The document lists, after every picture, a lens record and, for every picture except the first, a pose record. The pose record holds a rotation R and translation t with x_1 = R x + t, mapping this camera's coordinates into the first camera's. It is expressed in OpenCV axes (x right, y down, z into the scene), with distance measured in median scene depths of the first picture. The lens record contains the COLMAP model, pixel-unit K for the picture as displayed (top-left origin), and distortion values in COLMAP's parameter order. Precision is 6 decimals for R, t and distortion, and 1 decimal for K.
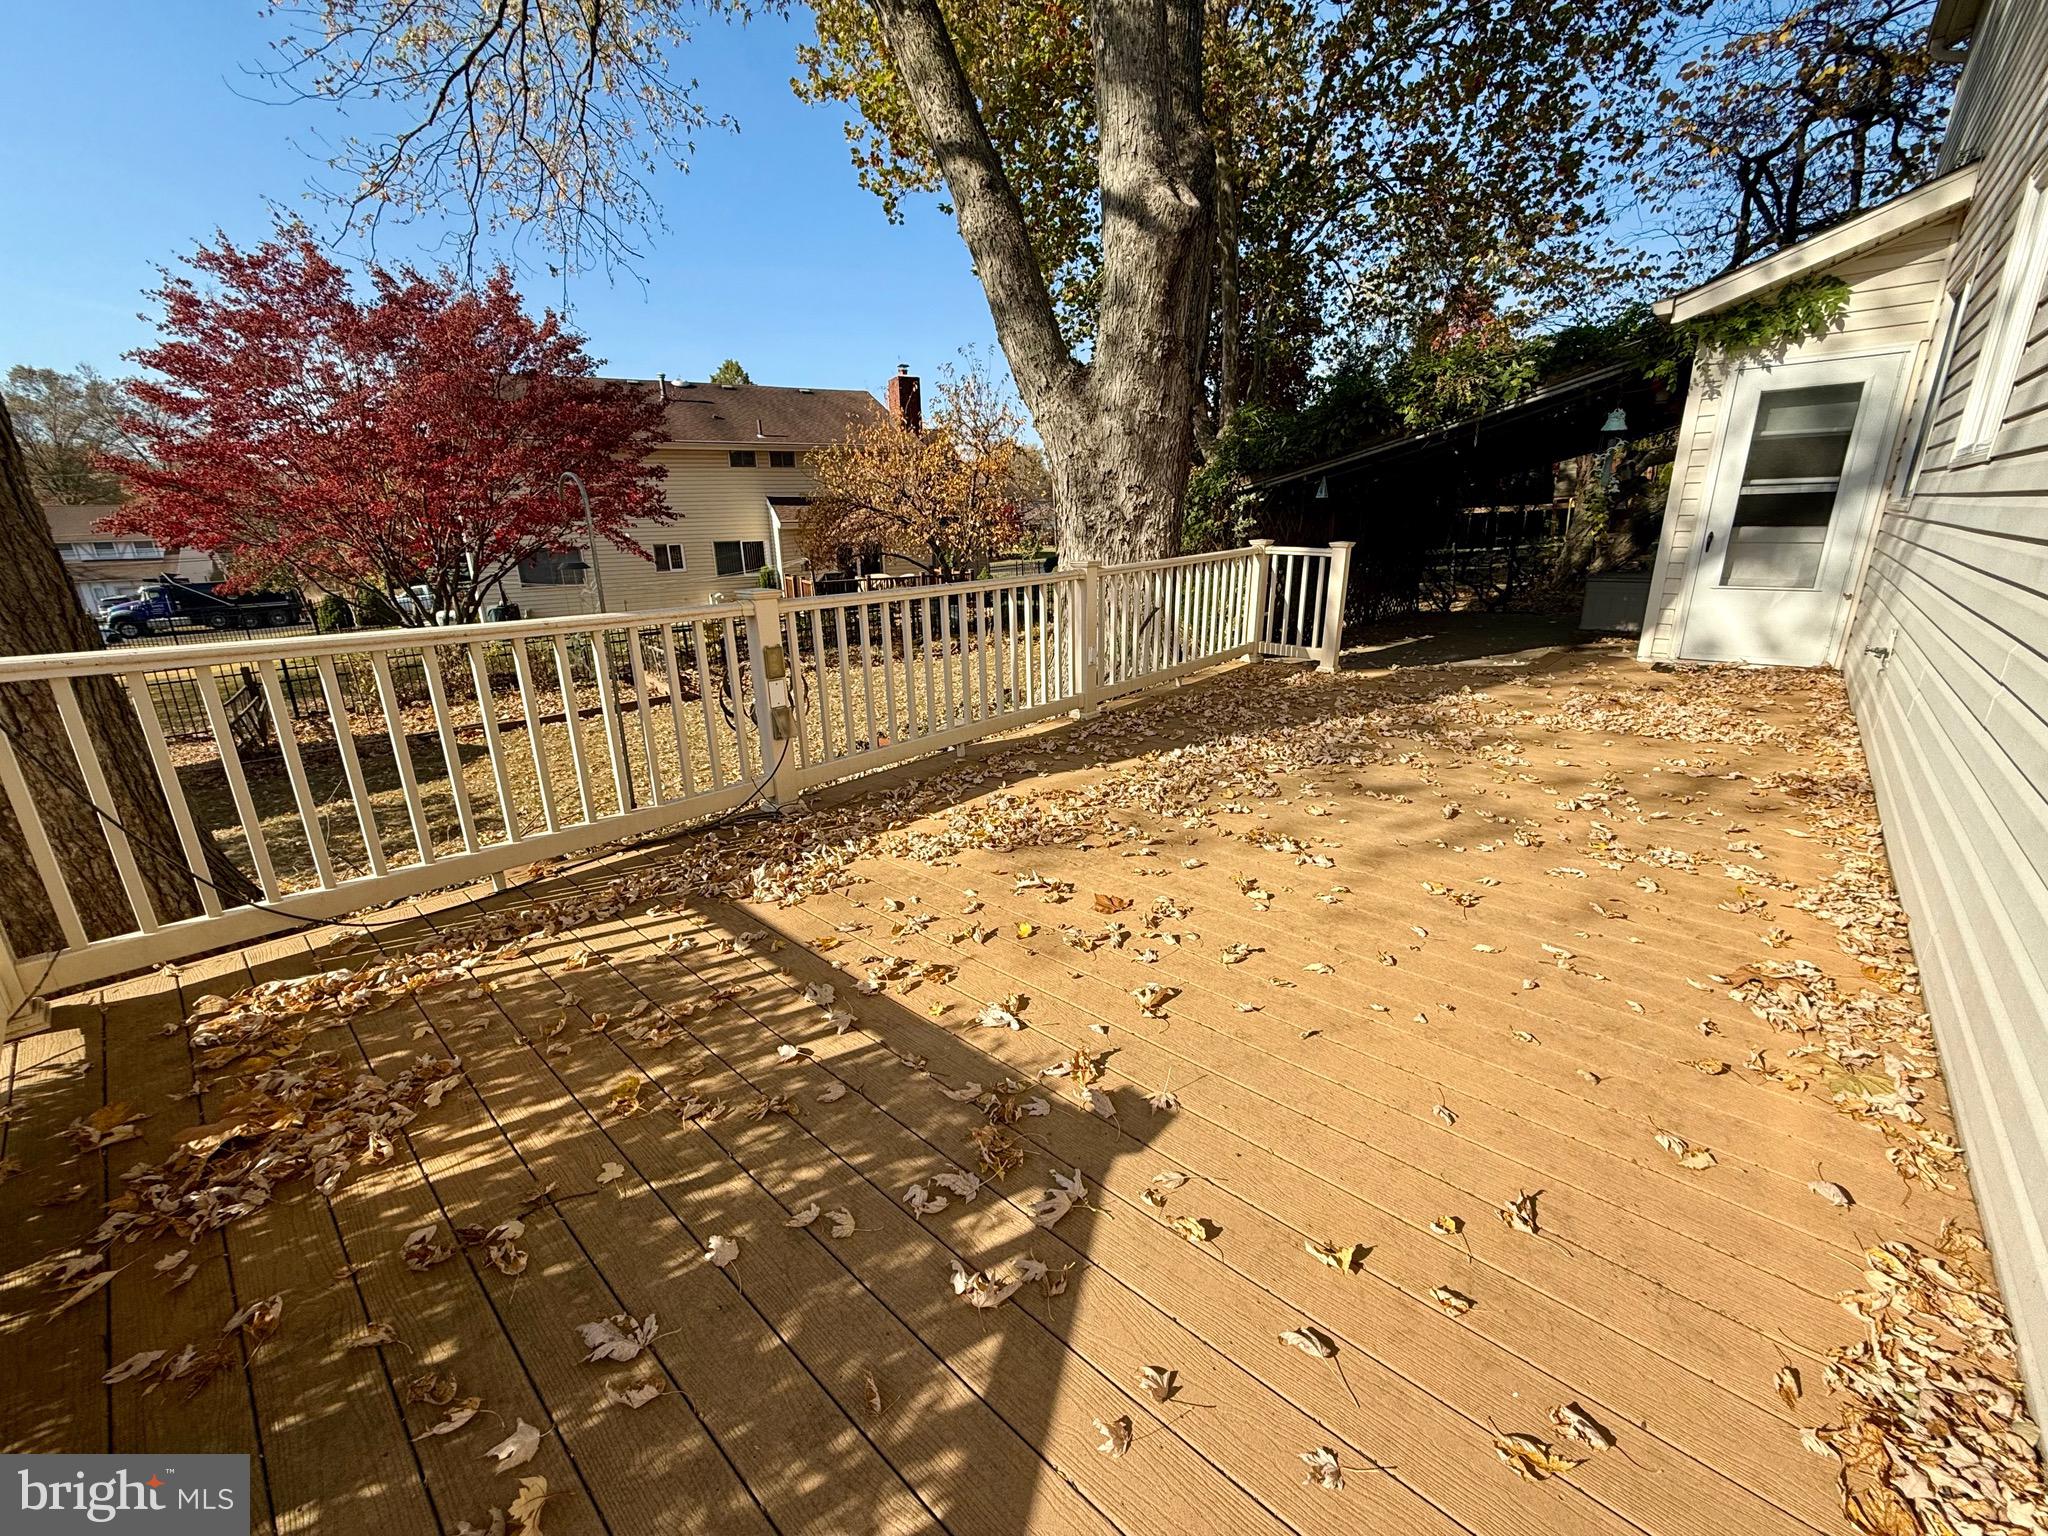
lens RADIAL K [[814.8, 0, 1022.8], [0, 814.8, 766.3], [0, 0, 1]] dist [0.000315, -0.000055]
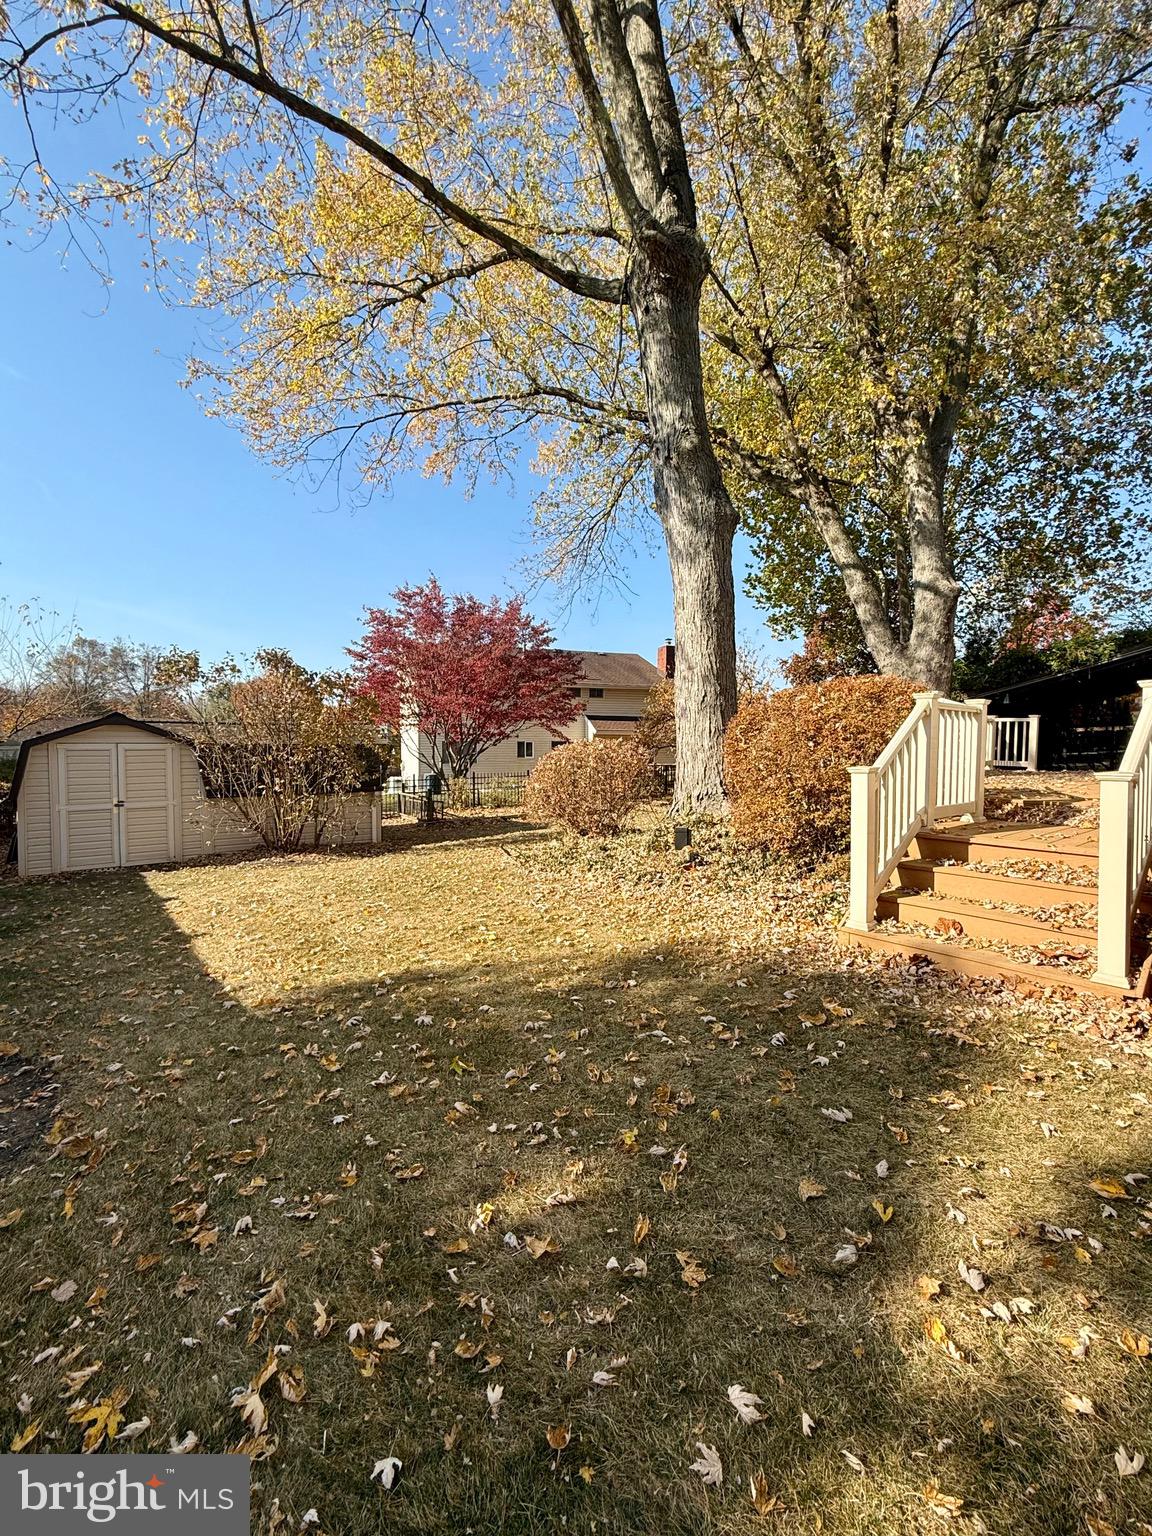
lens RADIAL K [[667.8, 0, 573.2], [0, 667.8, 768.5], [0, 0, 1]] dist [-0.000235, 0.000120]
pose [[0.989432, 0.028587, -0.142152, -0.248839], [-0.064443, 0.964923, -0.254499, 0.173010], [0.129890, 0.260970, 0.956568, -0.372857]]
